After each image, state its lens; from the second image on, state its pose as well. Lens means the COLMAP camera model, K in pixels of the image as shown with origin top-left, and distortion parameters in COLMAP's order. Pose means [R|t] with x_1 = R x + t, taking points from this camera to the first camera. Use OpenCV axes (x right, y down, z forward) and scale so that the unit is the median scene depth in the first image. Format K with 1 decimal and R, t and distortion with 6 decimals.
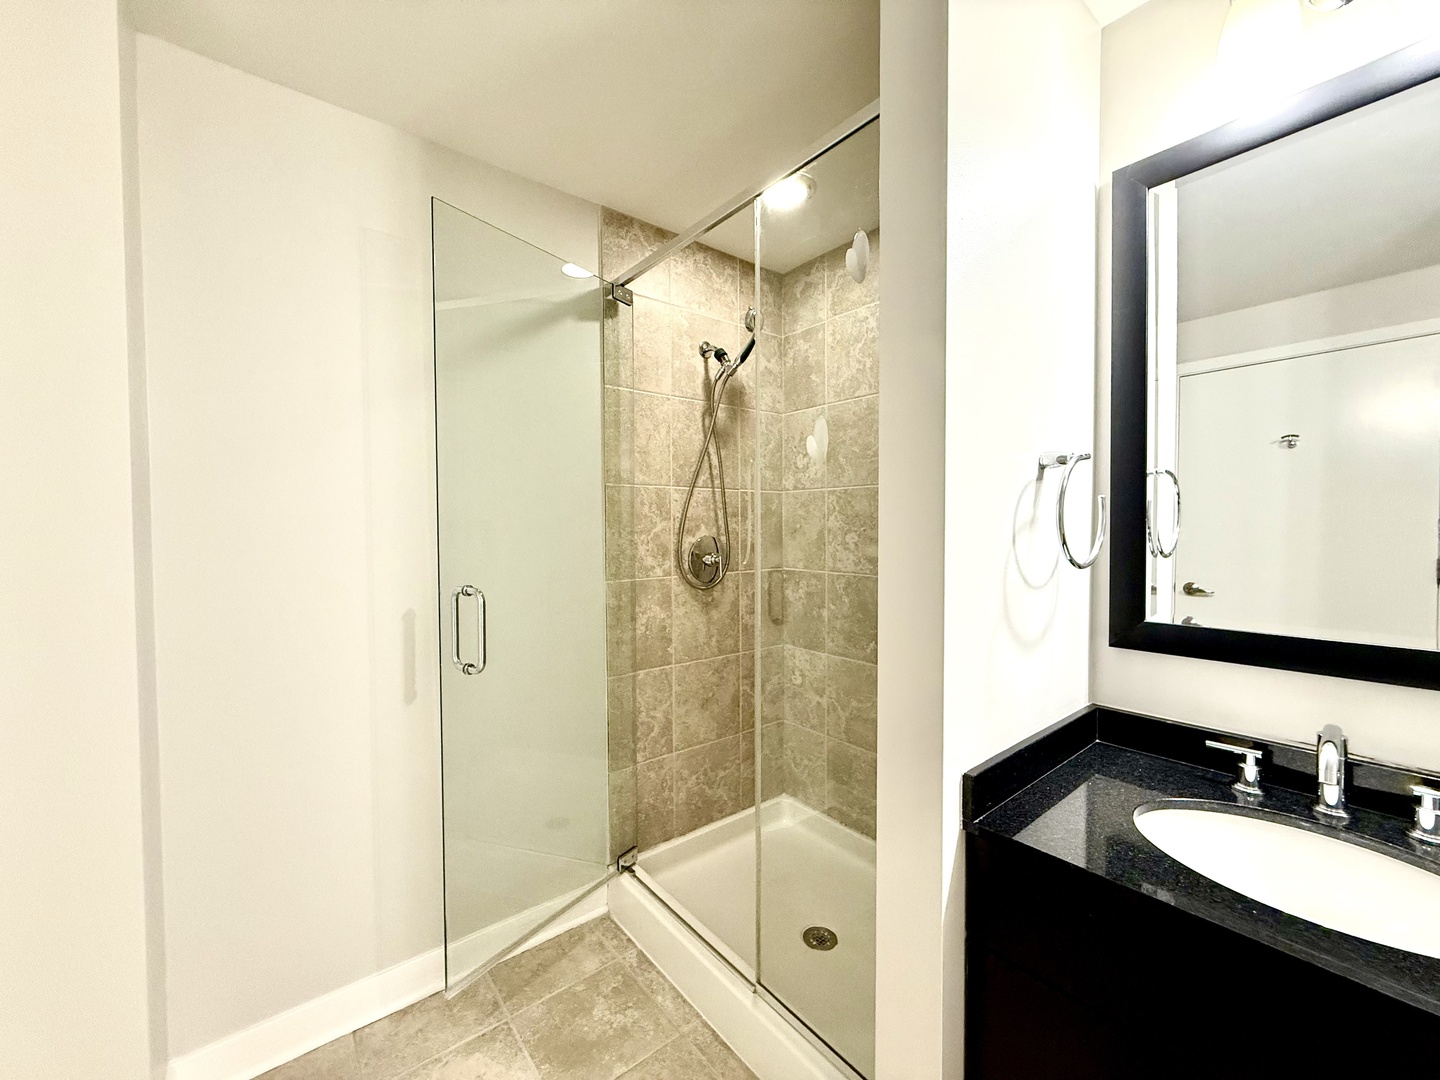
lens RADIAL K [[574.7, 0, 717.1], [0, 574.7, 544.1], [0, 0, 1]] dist [0.000276, -0.000004]
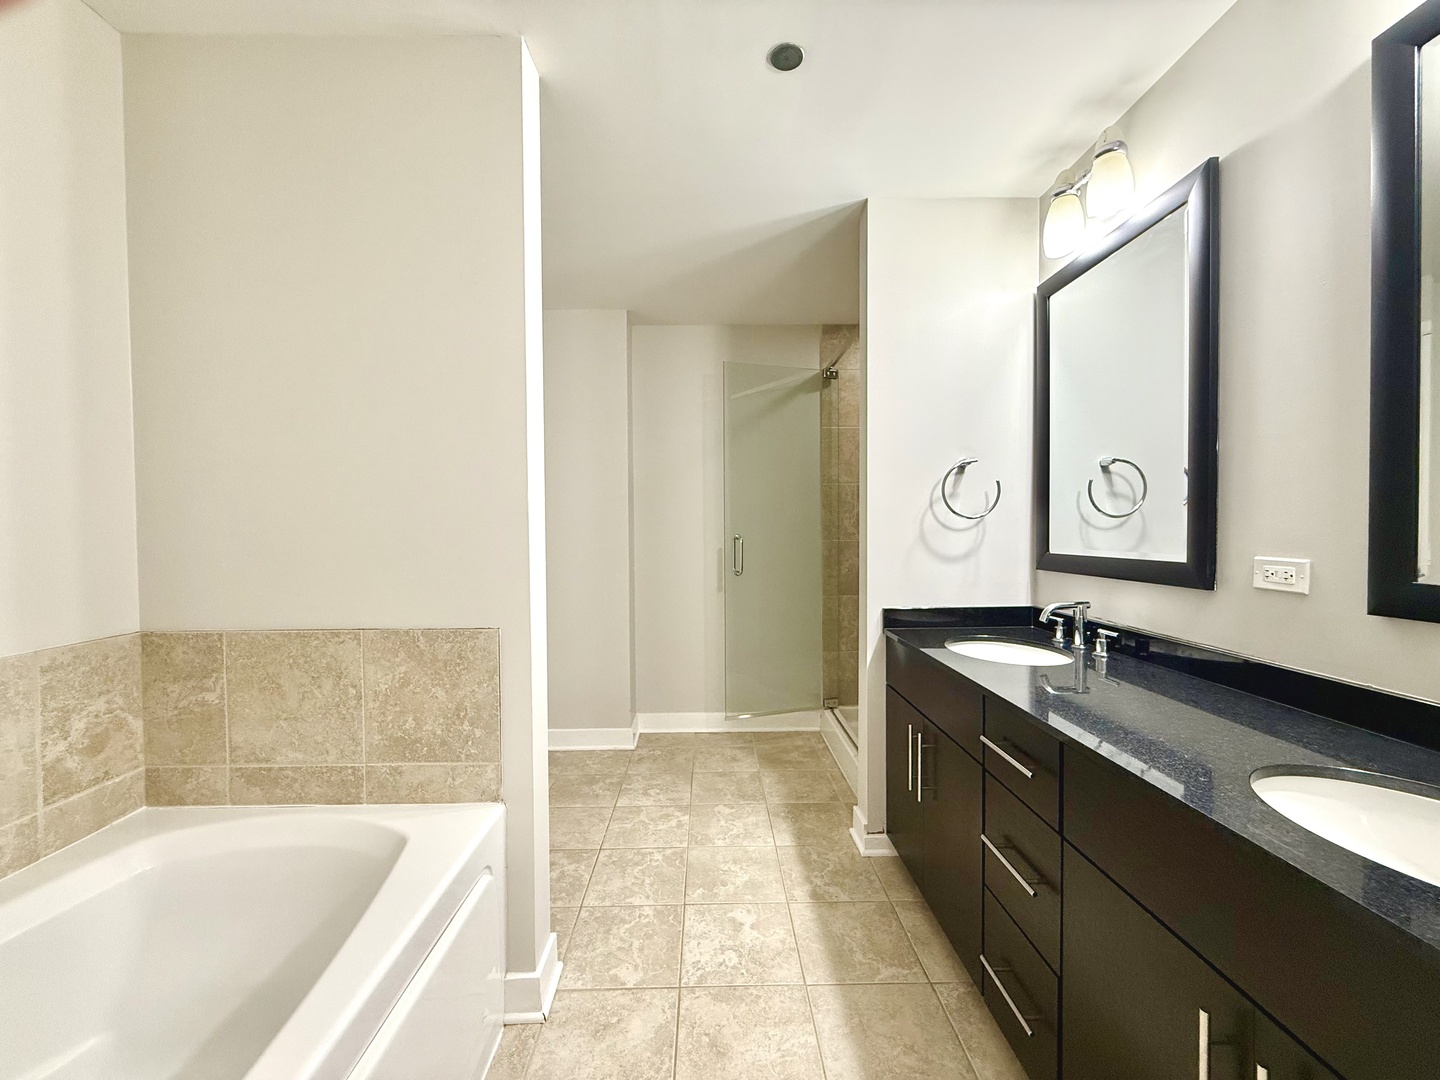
lens RADIAL K [[574.7, 0, 717.1], [0, 574.7, 544.1], [0, 0, 1]] dist [0.000276, -0.000004]
pose [[0.790207, 0.015333, -0.612648, 0.625435], [-0.012459, 0.999882, 0.008956, 0.065562], [0.612713, 0.000556, 0.790305, -0.568357]]
